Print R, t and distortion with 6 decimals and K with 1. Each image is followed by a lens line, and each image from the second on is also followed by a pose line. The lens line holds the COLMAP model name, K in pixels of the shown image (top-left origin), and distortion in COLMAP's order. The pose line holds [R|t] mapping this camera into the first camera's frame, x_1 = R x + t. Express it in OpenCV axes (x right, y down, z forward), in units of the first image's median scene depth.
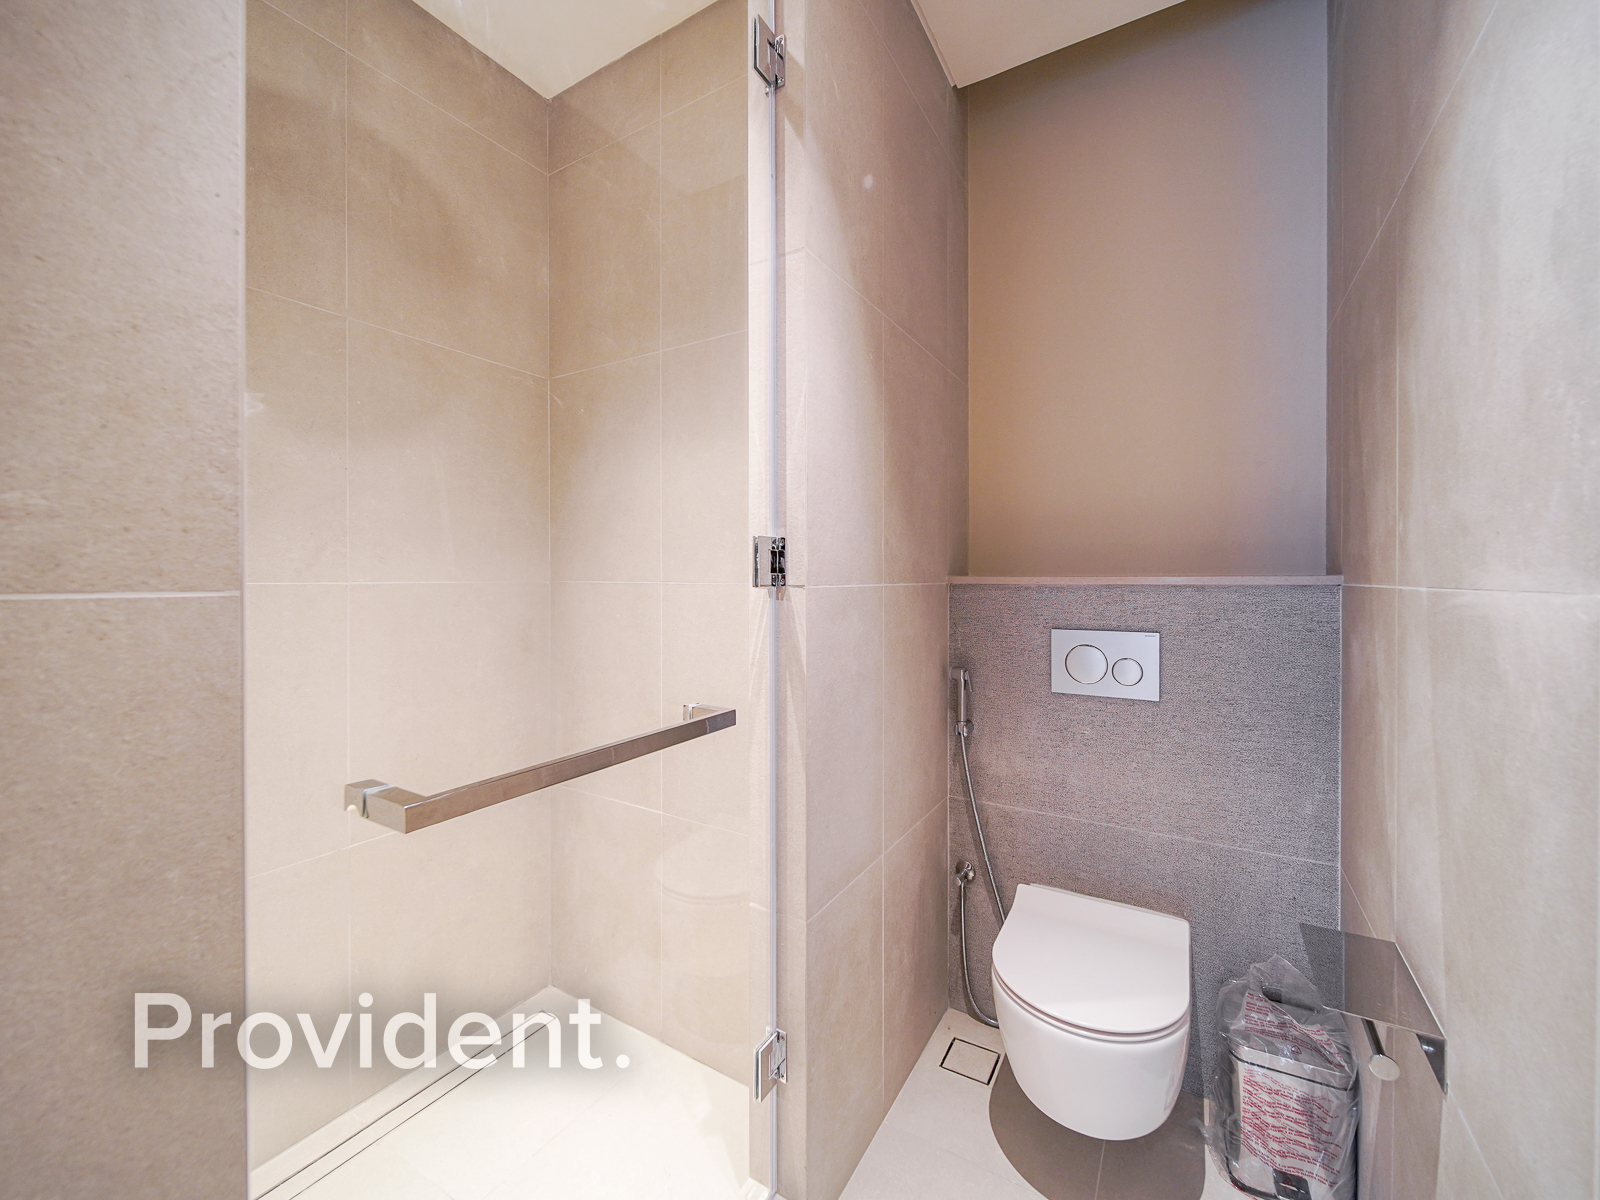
lens RADIAL K [[647.2, 0, 796.4], [0, 647.2, 584.7], [0, 0, 1]] dist [0.003245, -0.003095]
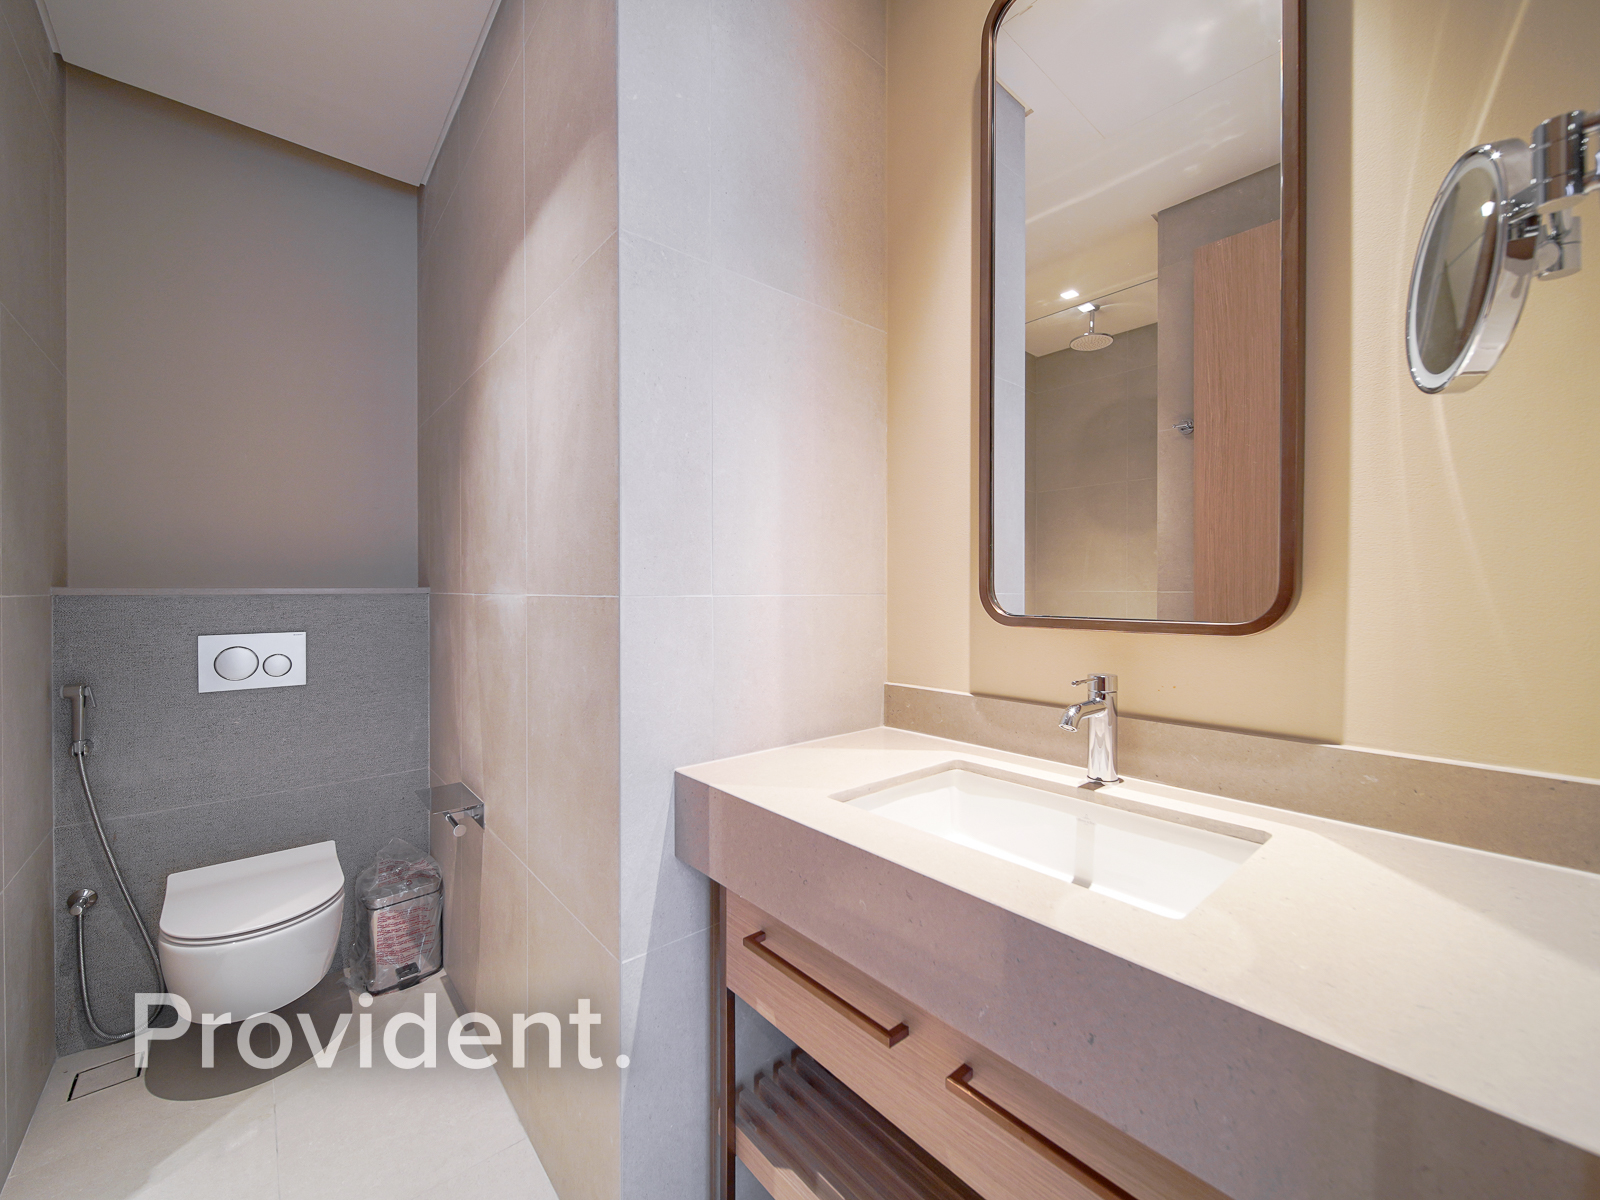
lens RADIAL K [[647.2, 0, 796.4], [0, 647.2, 584.7], [0, 0, 1]] dist [0.003245, -0.003095]
pose [[0.318041, 0.007399, 0.948048, -0.350870], [0.011406, 0.999867, -0.011629, 0.007066], [-0.948008, 0.014512, 0.317915, -0.336603]]
